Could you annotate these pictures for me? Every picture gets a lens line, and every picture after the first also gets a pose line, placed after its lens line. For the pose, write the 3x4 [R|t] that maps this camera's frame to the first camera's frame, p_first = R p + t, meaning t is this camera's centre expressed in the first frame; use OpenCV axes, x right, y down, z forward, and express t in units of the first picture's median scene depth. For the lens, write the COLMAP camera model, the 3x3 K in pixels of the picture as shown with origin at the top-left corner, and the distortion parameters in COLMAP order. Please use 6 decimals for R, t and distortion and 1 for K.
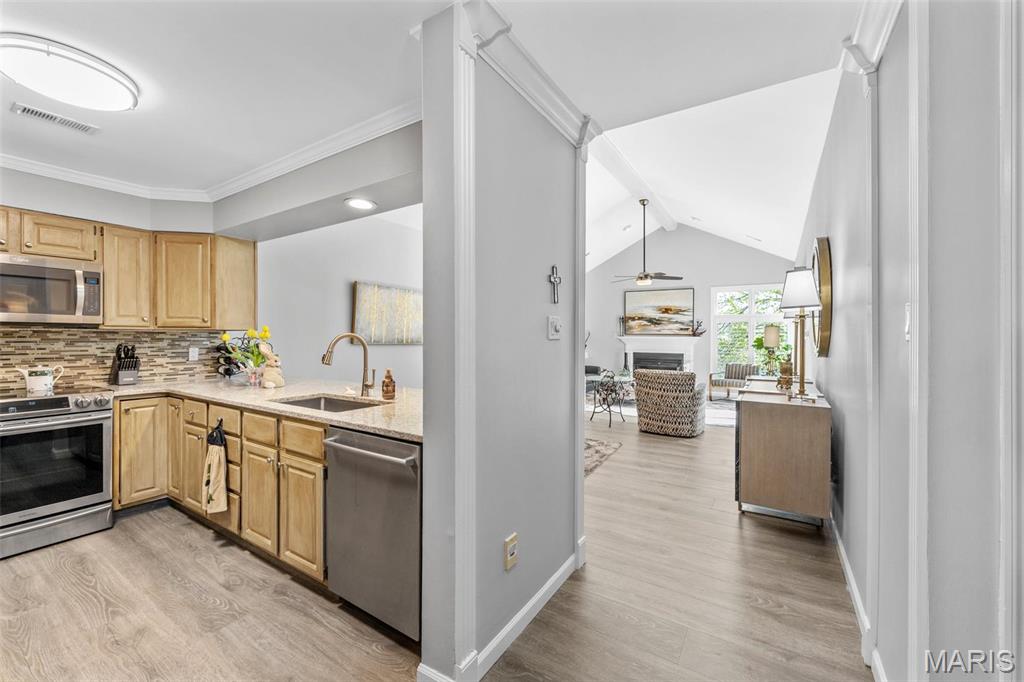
lens RADIAL K [[414.1, 0, 511.0], [0, 414.1, 339.5], [0, 0, 1]] dist [0.000001, 0.000098]
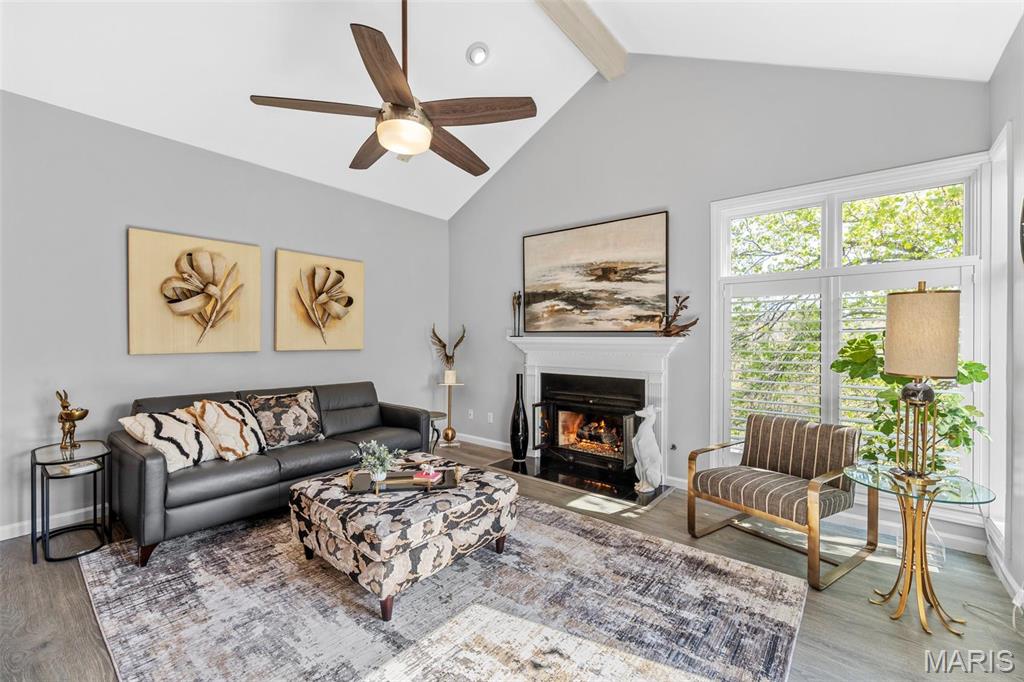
lens RADIAL K [[419.1, 0, 511.3], [0, 419.1, 346.9], [0, 0, 1]] dist [0.000145, 0.000118]
pose [[0.992908, -0.000233, -0.118885, 1.003835], [0.001527, 0.999941, 0.010792, -0.005065], [0.118875, -0.010896, 0.992849, 1.744402]]
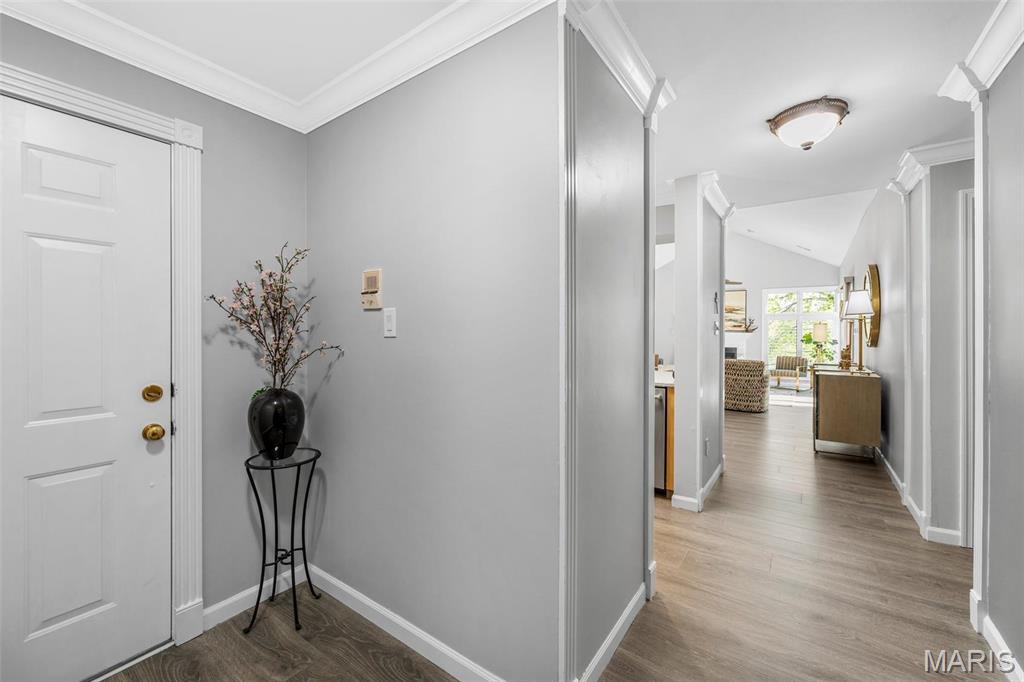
lens RADIAL K [[417.0, 0, 510.6], [0, 417.0, 334.1], [0, 0, 1]] dist [0.000024, 0.000373]
pose [[0.998791, 0.000396, -0.049166, -0.433243], [-0.000520, 0.999997, -0.002517, 0.001103], [0.049165, 0.002539, 0.998787, -0.510420]]
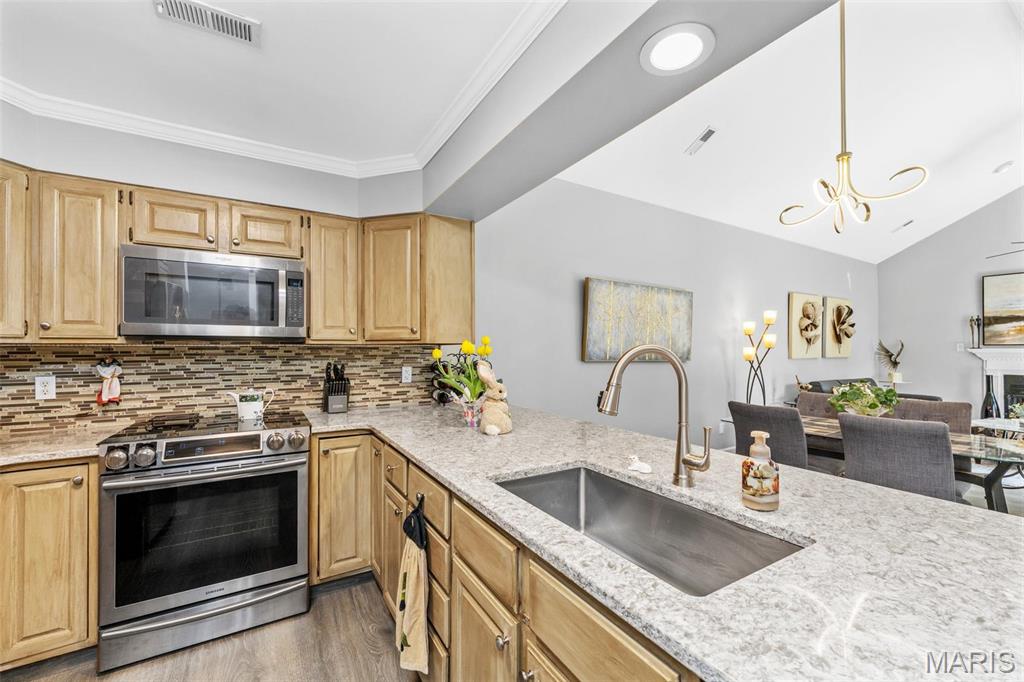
lens RADIAL K [[412.6, 0, 511.6], [0, 412.6, 349.1], [0, 0, 1]] dist [0.000060, 0.000081]
pose [[0.896687, -0.008106, -0.442590, -0.266427], [0.002838, 0.999917, -0.012565, -0.003911], [0.442655, 0.010010, 0.896636, 0.431744]]
